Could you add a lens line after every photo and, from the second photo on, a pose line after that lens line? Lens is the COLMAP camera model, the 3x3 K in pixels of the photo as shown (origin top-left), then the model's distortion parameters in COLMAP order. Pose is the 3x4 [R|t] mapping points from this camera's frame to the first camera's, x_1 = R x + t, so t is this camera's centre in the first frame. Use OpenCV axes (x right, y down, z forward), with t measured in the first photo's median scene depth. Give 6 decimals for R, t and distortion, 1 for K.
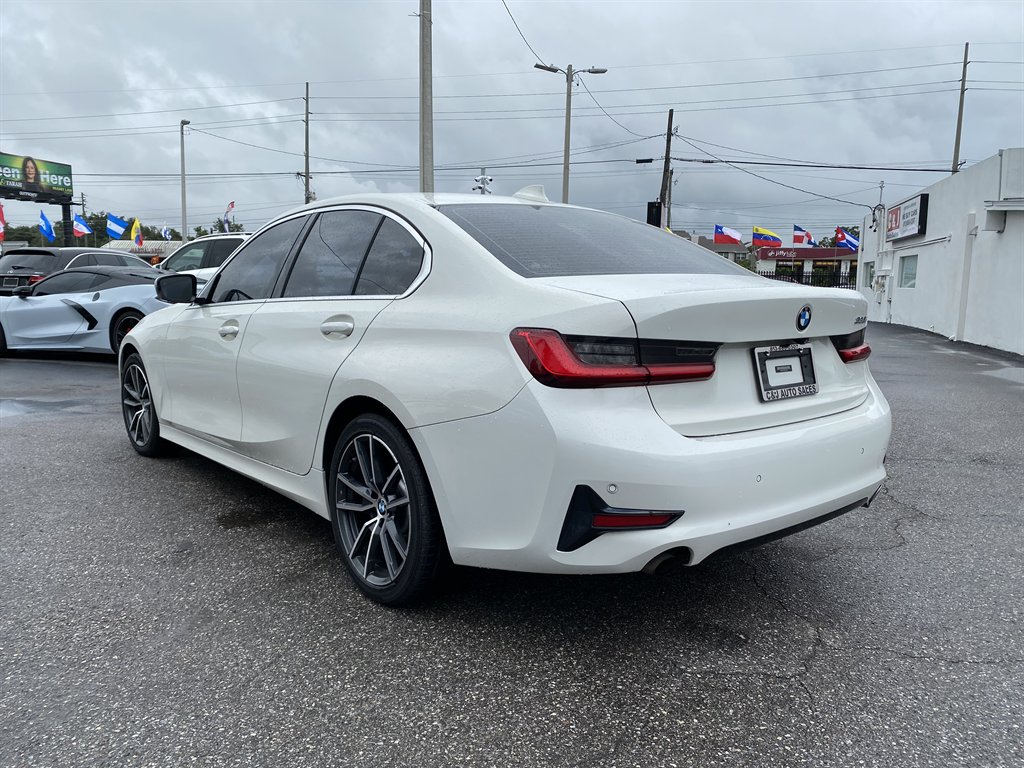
lens RADIAL K [[784.9, 0, 506.5], [0, 784.9, 382.8], [0, 0, 1]] dist [0.029272, -0.012713]
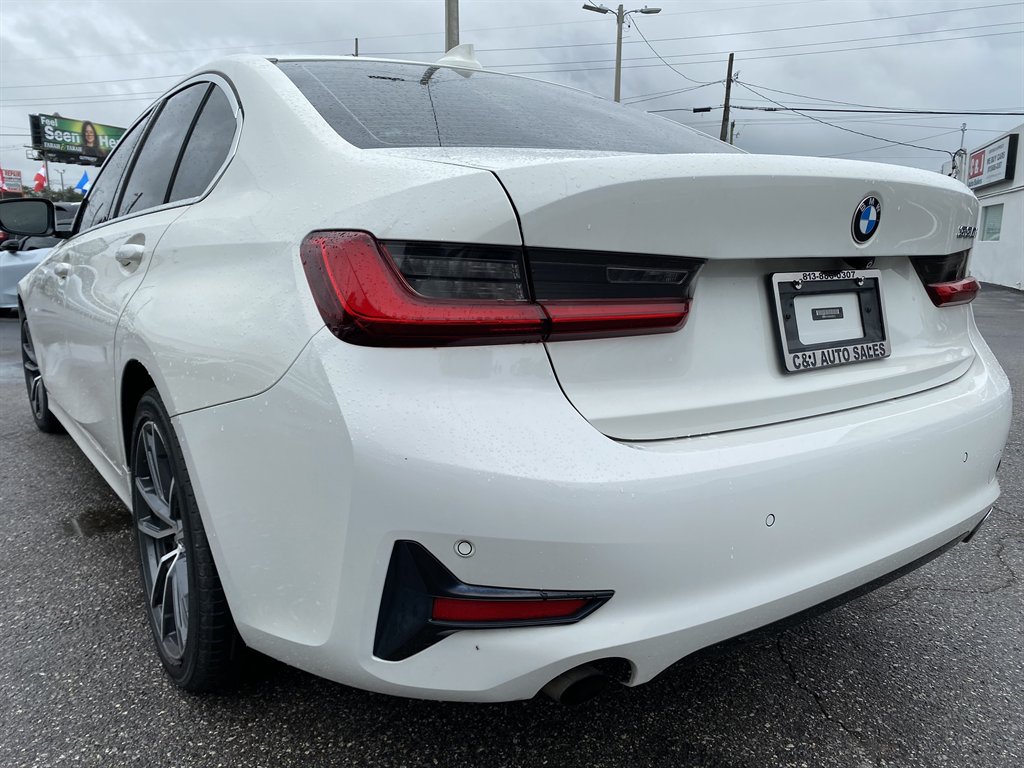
lens RADIAL K [[784.9, 0, 516.4], [0, 784.9, 386.5], [0, 0, 1]] dist [0.029272, -0.012713]
pose [[0.998212, 0.004974, -0.059564, 0.156766], [-0.001944, 0.998706, 0.050817, 0.005476], [0.059740, -0.050610, 0.996930, 0.405226]]
